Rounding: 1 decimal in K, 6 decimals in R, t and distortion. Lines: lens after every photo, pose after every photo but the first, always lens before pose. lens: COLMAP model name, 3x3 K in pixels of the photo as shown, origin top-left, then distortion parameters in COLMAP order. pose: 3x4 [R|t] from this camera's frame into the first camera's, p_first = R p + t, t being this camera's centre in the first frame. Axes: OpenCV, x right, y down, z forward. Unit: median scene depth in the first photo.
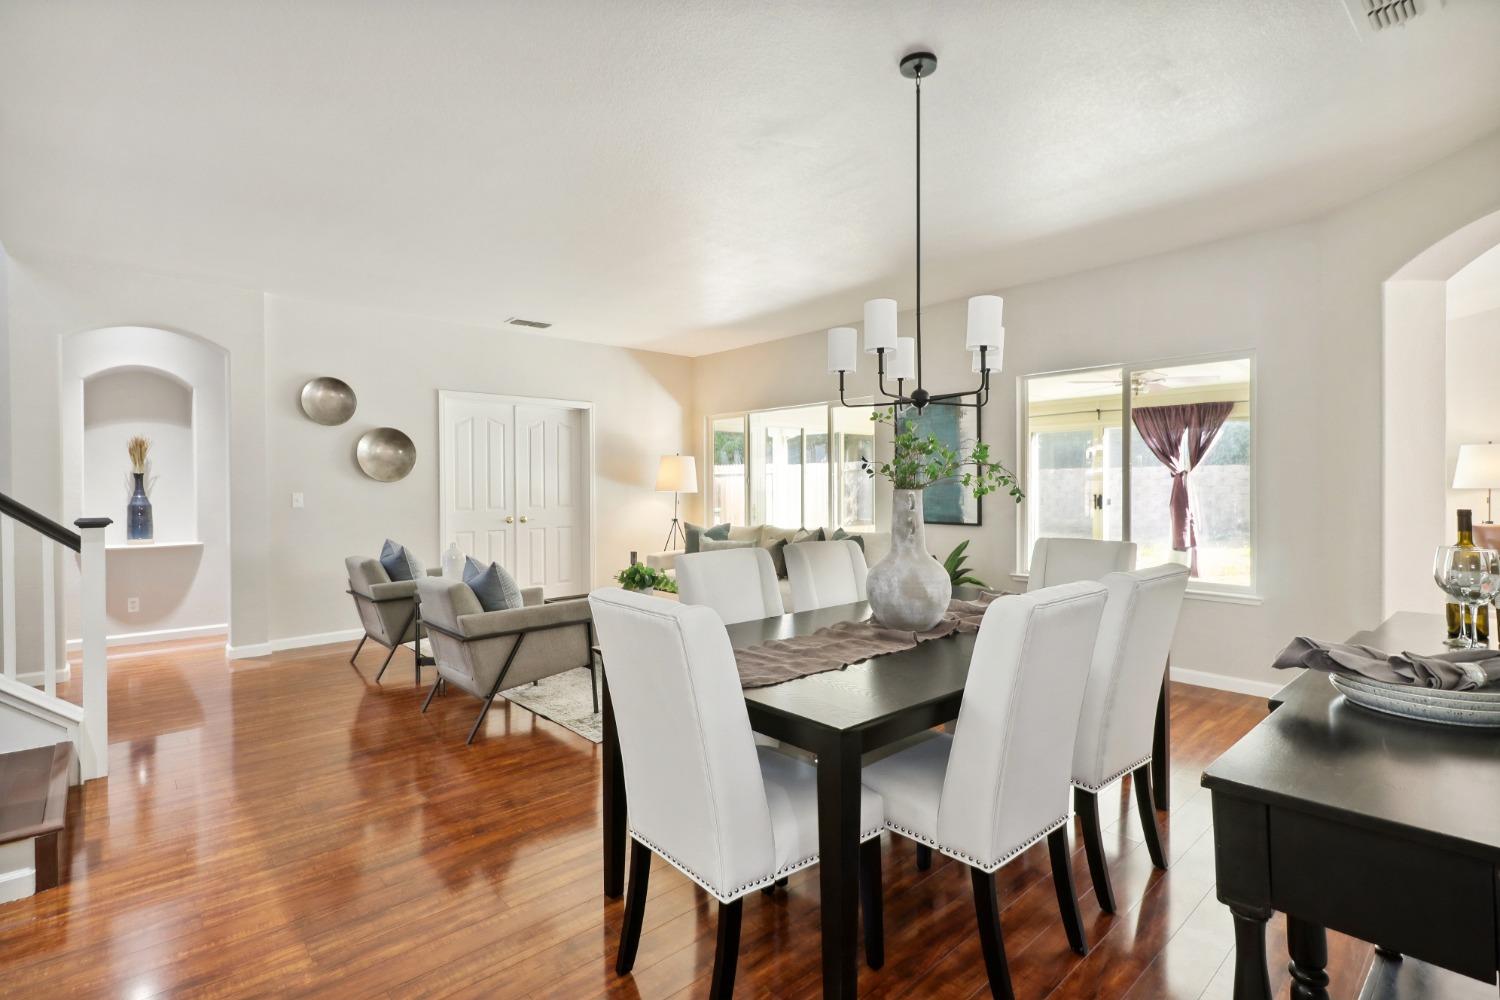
lens RADIAL K [[707.0, 0, 750.2], [0, 707.0, 489.2], [0, 0, 1]] dist [0.001026, 0.000370]
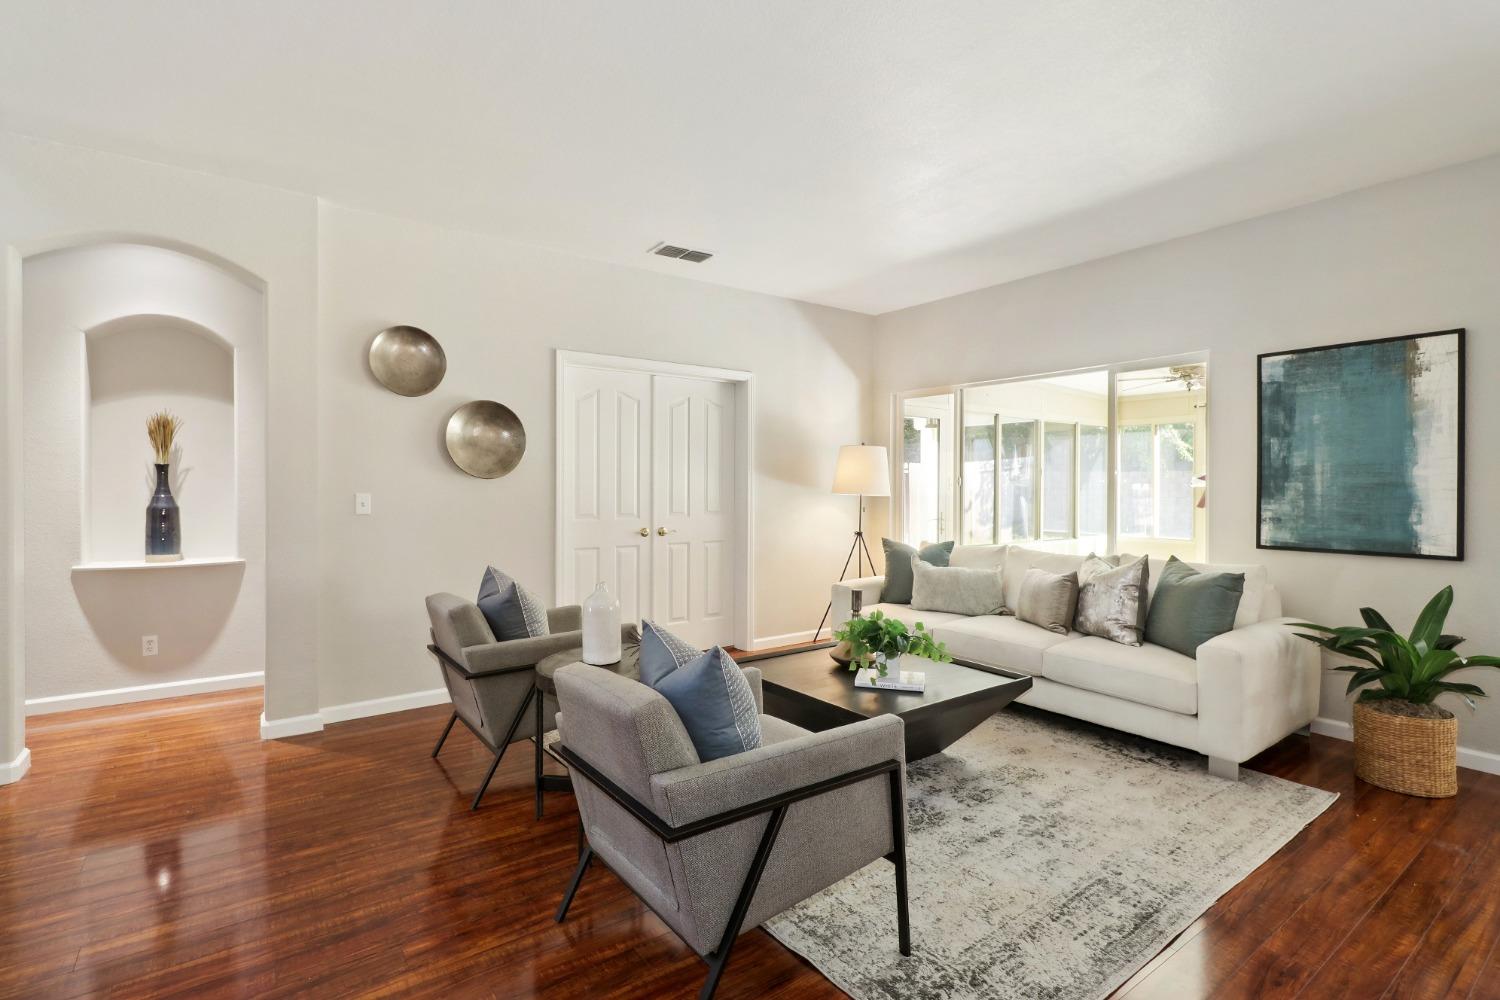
lens RADIAL K [[712.1, 0, 753.9], [0, 712.1, 483.1], [0, 0, 1]] dist [-0.002811, -0.000433]
pose [[0.995070, 0.007884, -0.098865, -0.182647], [-0.008760, 0.999926, -0.008431, -0.001847], [0.098791, 0.009256, 0.995065, 0.330213]]
